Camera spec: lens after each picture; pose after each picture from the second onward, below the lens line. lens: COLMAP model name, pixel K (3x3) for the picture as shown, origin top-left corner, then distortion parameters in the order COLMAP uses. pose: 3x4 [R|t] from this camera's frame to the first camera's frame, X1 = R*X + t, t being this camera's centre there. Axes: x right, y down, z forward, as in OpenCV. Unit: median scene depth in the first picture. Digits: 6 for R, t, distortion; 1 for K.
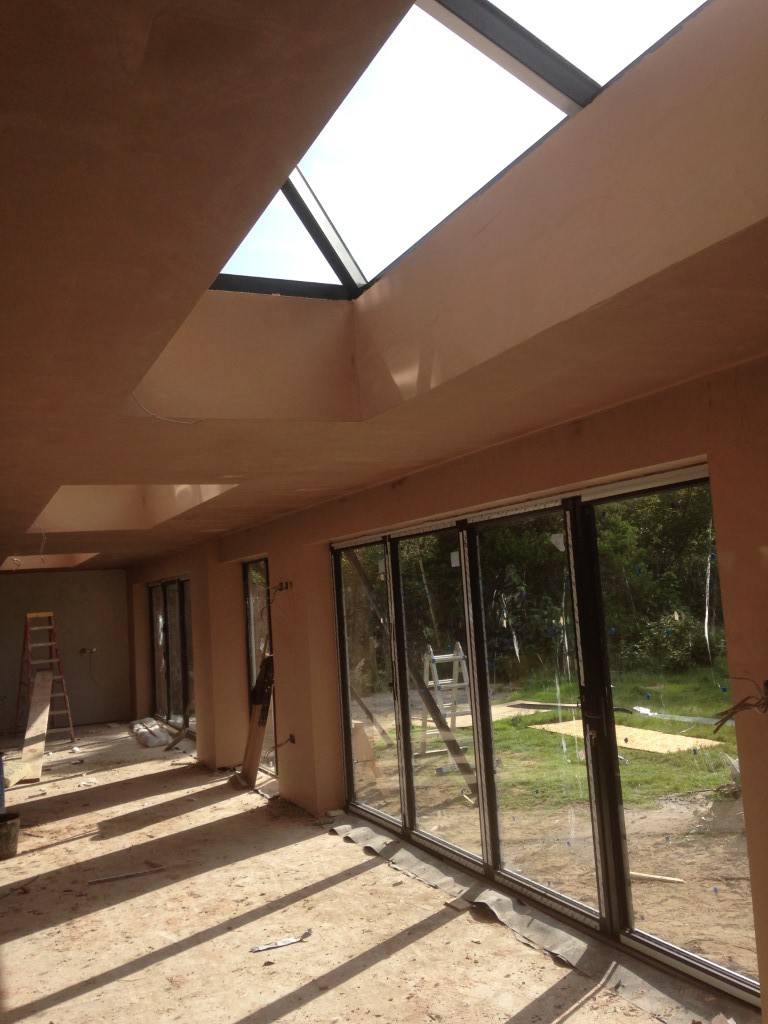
lens RADIAL K [[921.5, 0, 384.8], [0, 921.5, 514.4], [0, 0, 1]] dist [0.195417, -0.294665]
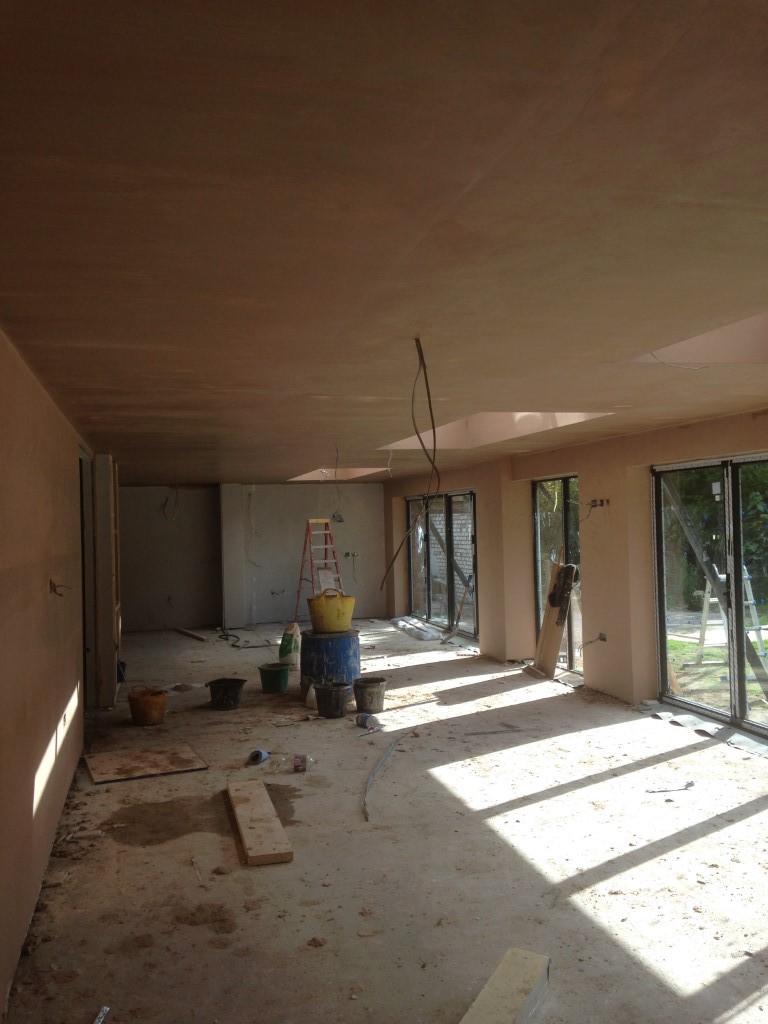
lens RADIAL K [[921.5, 0, 384.8], [0, 921.5, 514.4], [0, 0, 1]] dist [0.195417, -0.294665]
pose [[0.983041, 0.038633, -0.179271, -0.174067], [-0.023164, 0.995887, 0.087595, -0.001518], [0.181918, -0.081956, 0.979892, -0.158309]]
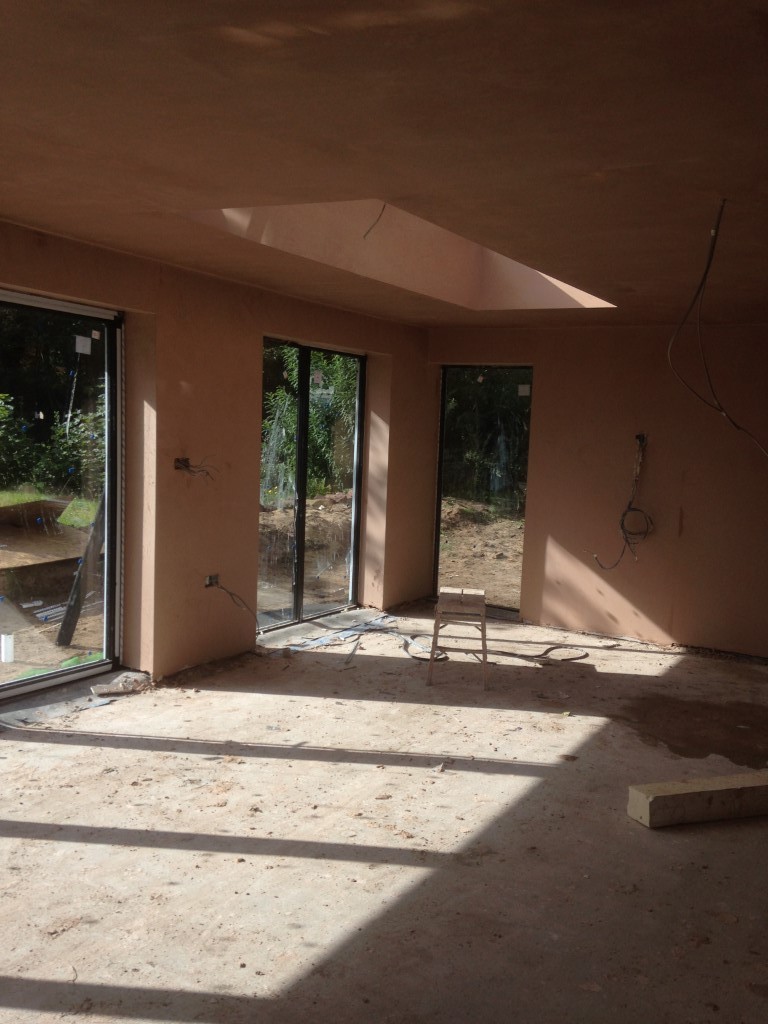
lens RADIAL K [[976.1, 0, 350.8], [0, 976.1, 512.7], [0, 0, 1]] dist [0.137667, -0.204122]
pose [[-0.565190, -0.056939, 0.822993, -0.546354], [-0.103930, 0.994581, -0.002563, 0.106734], [-0.818388, -0.086982, -0.568045, 0.762593]]
